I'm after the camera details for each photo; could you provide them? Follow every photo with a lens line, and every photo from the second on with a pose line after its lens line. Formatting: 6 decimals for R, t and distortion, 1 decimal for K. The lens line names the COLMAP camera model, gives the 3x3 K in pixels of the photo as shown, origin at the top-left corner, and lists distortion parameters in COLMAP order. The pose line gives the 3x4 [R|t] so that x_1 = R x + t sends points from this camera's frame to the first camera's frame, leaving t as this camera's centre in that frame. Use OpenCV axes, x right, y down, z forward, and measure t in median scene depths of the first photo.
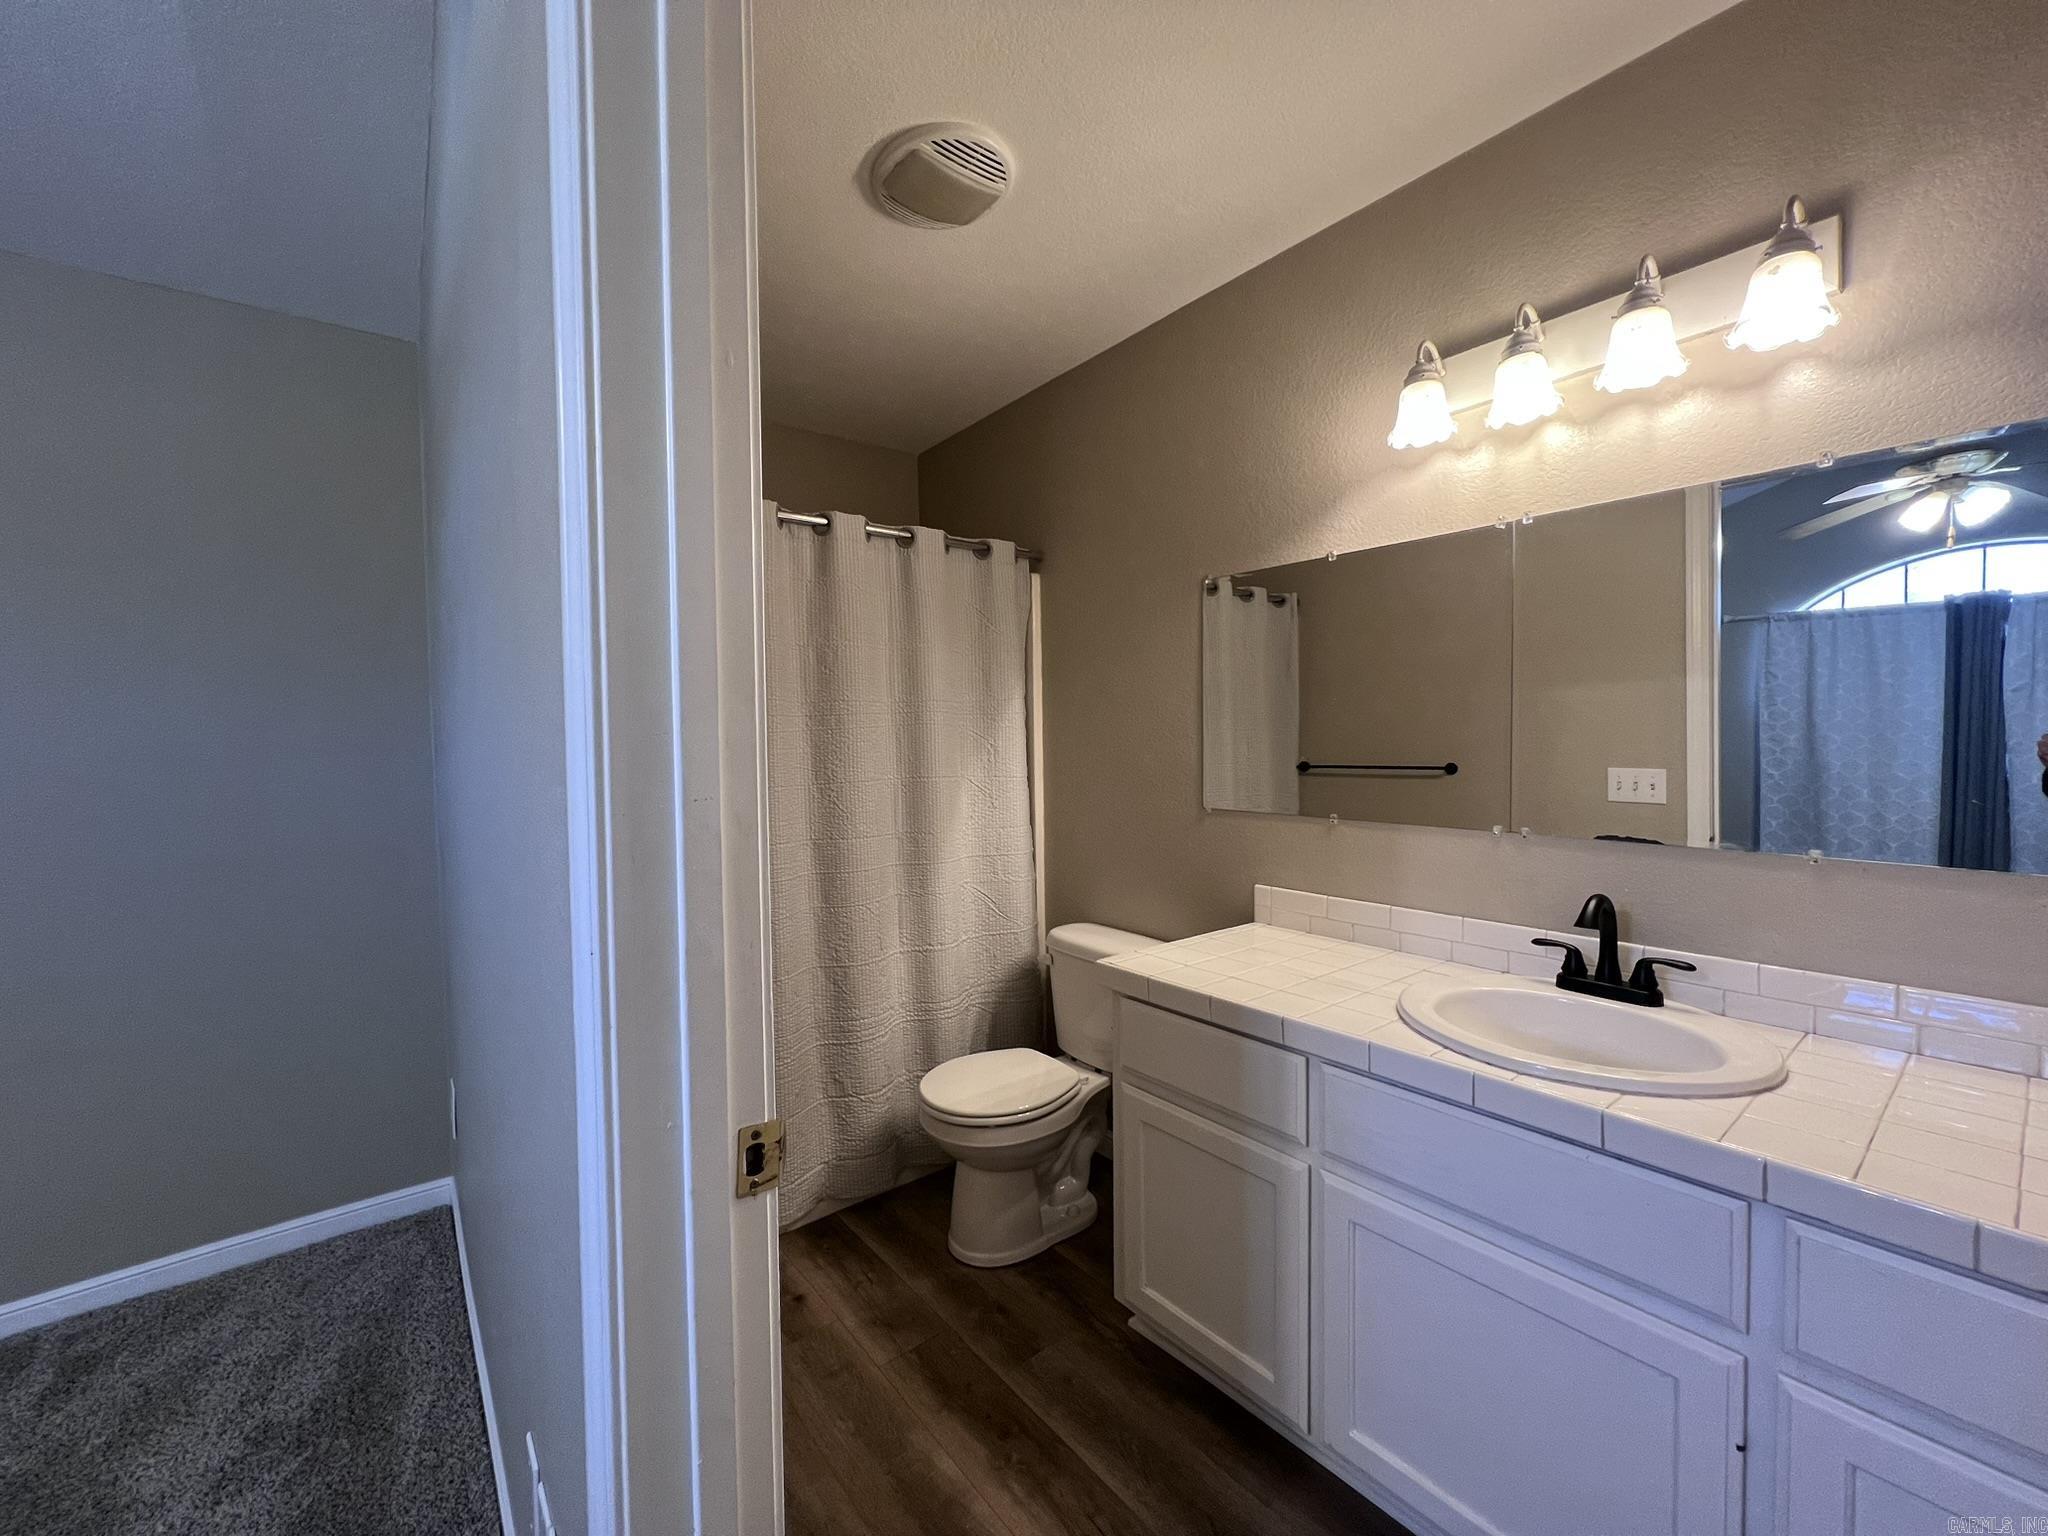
lens RADIAL K [[820.3, 0, 1017.4], [0, 820.3, 763.9], [0, 0, 1]] dist [-0.000065, -0.000143]
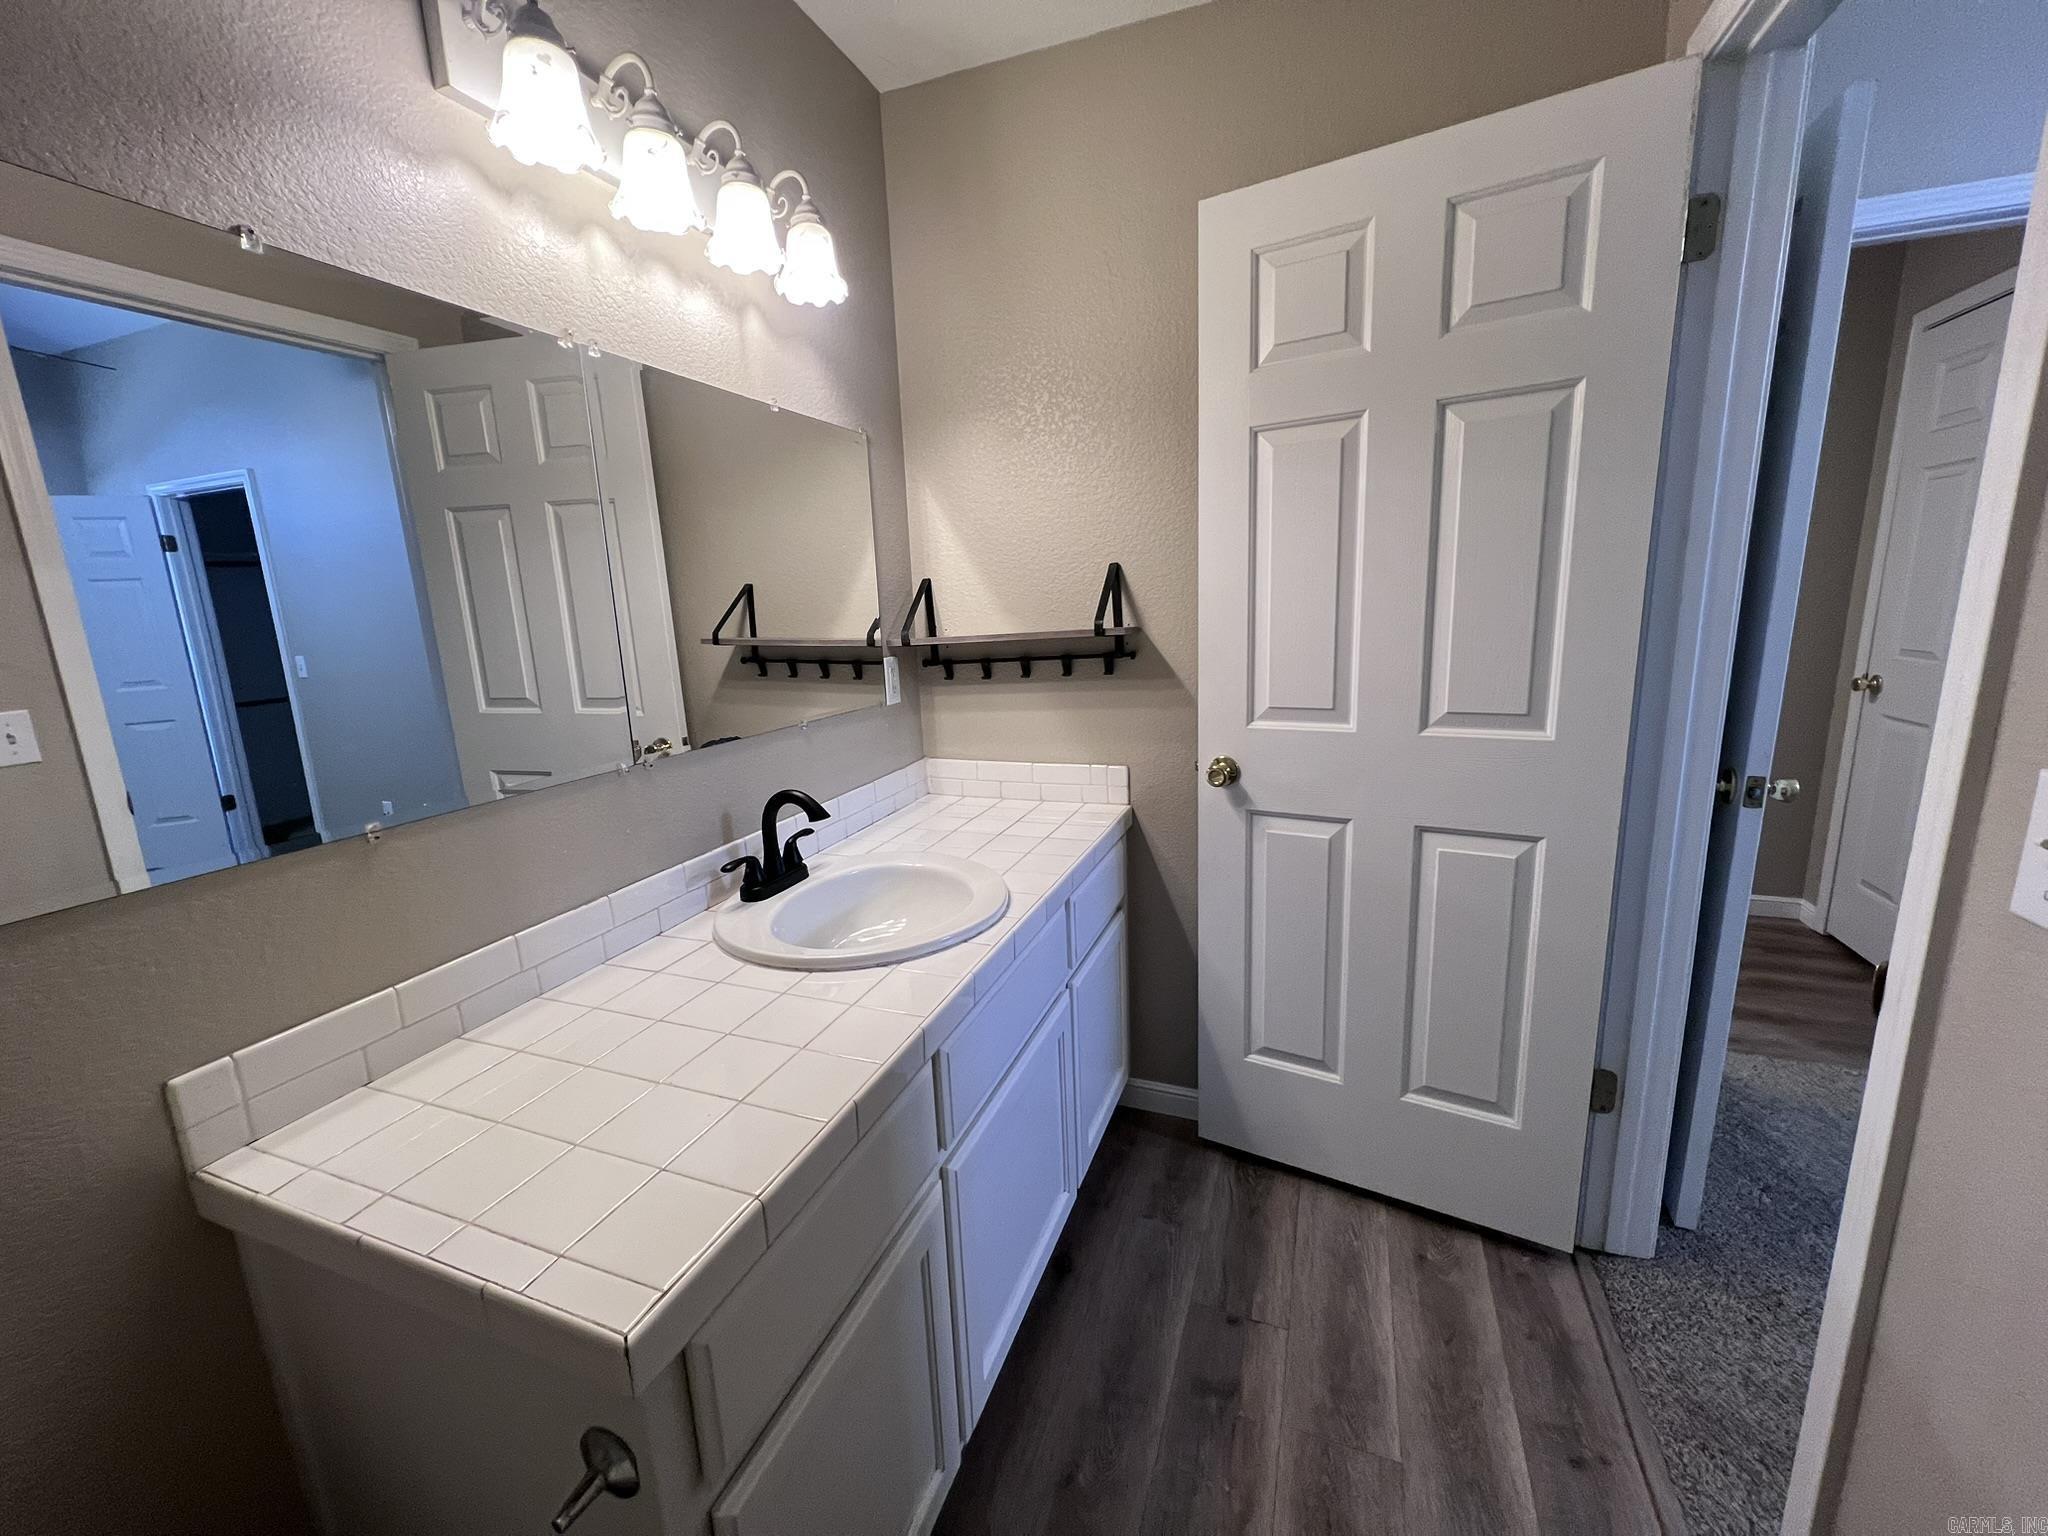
lens RADIAL K [[820.3, 0, 1017.4], [0, 820.3, 763.9], [0, 0, 1]] dist [-0.000065, -0.000143]
pose [[-0.506368, -0.144515, 0.850122, -0.289636], [0.063575, 0.976917, 0.203937, -0.060746], [-0.859971, 0.157314, -0.485492, 1.182132]]
